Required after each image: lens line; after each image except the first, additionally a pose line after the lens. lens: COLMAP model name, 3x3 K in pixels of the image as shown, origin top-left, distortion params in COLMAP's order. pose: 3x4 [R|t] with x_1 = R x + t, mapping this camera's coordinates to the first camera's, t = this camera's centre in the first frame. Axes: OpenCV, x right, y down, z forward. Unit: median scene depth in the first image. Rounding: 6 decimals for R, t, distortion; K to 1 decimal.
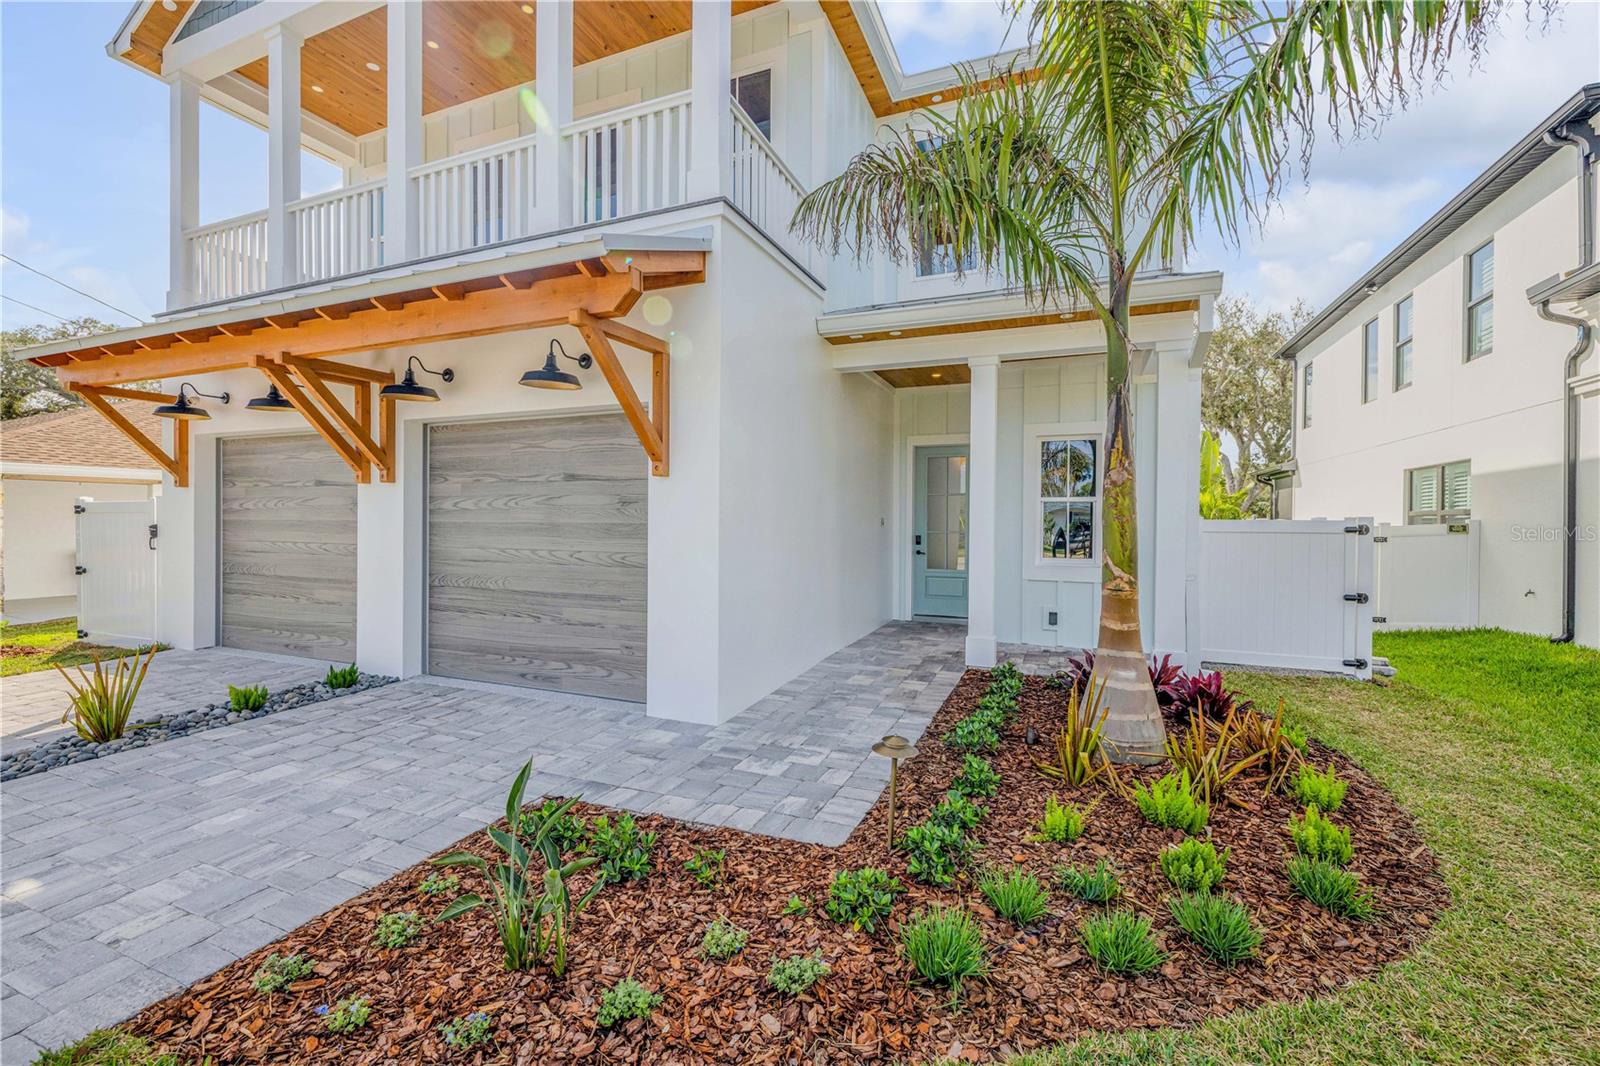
lens RADIAL K [[676.2, 0, 790.5], [0, 676.2, 534.3], [0, 0, 1]] dist [-0.000526, -0.000003]
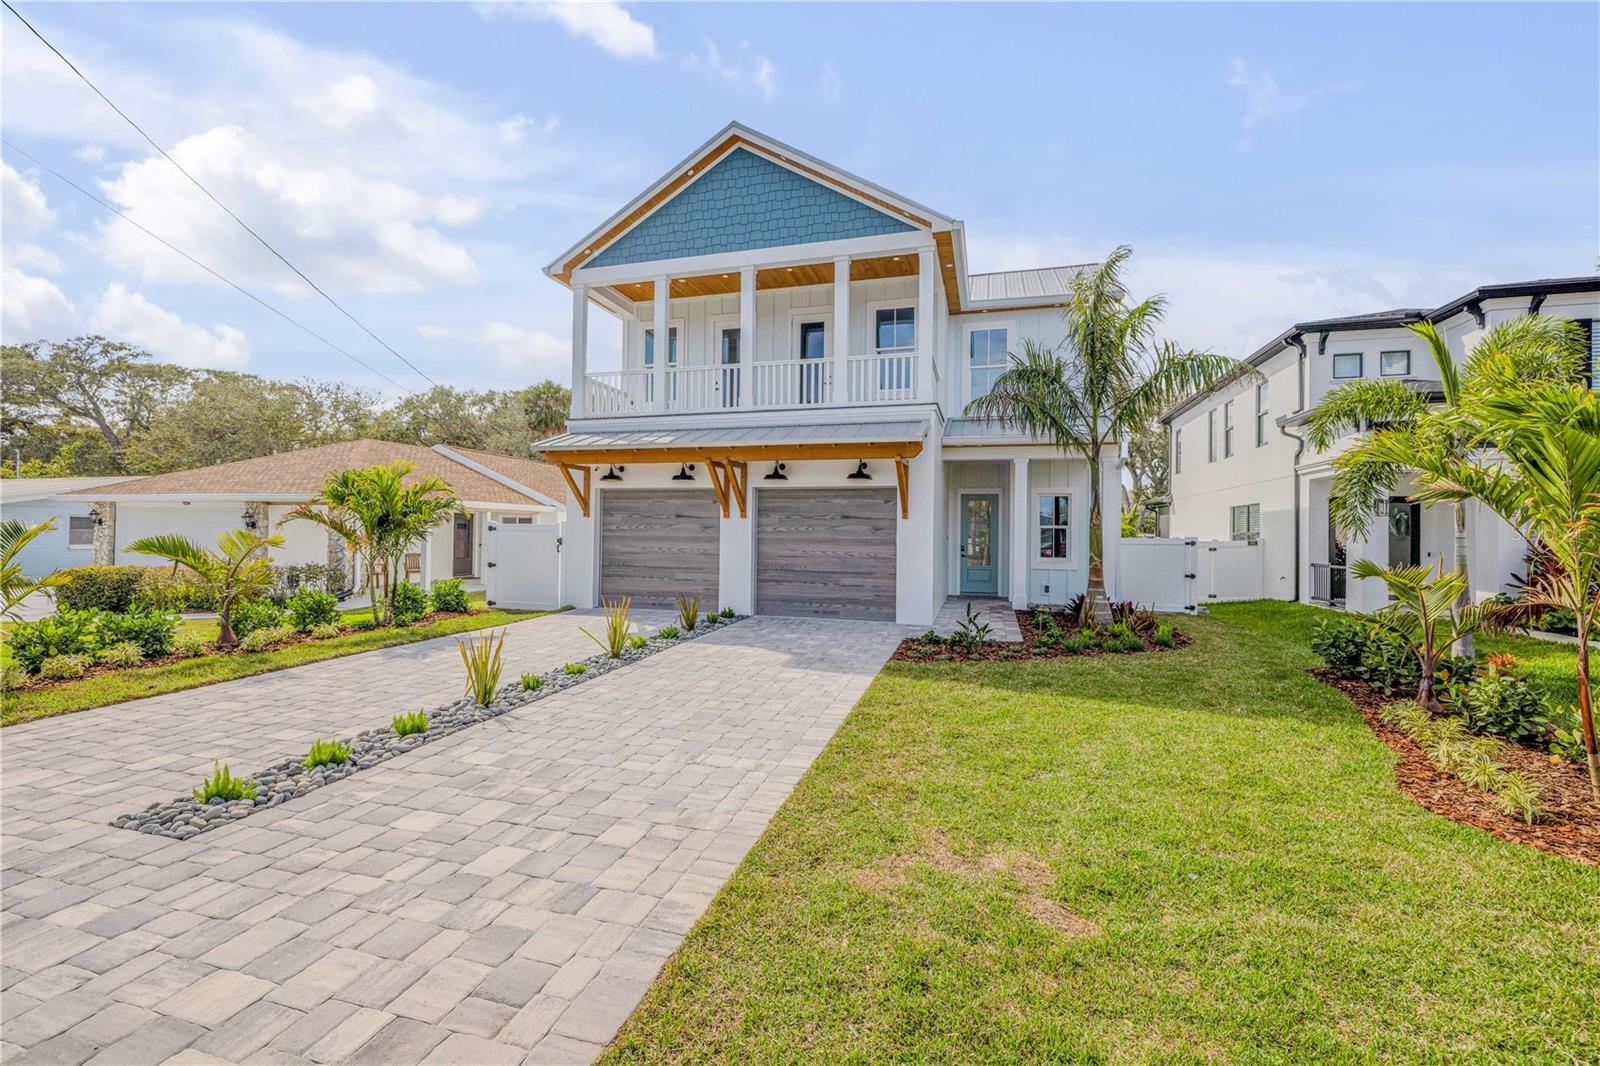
lens RADIAL K [[676.2, 0, 794.6], [0, 676.2, 535.4], [0, 0, 1]] dist [-0.000526, -0.000003]
pose [[0.992392, 0.006031, 0.122974, -0.658425], [-0.004032, 0.999856, -0.016499, 0.008199], [-0.123056, 0.015878, 0.992273, -0.961144]]
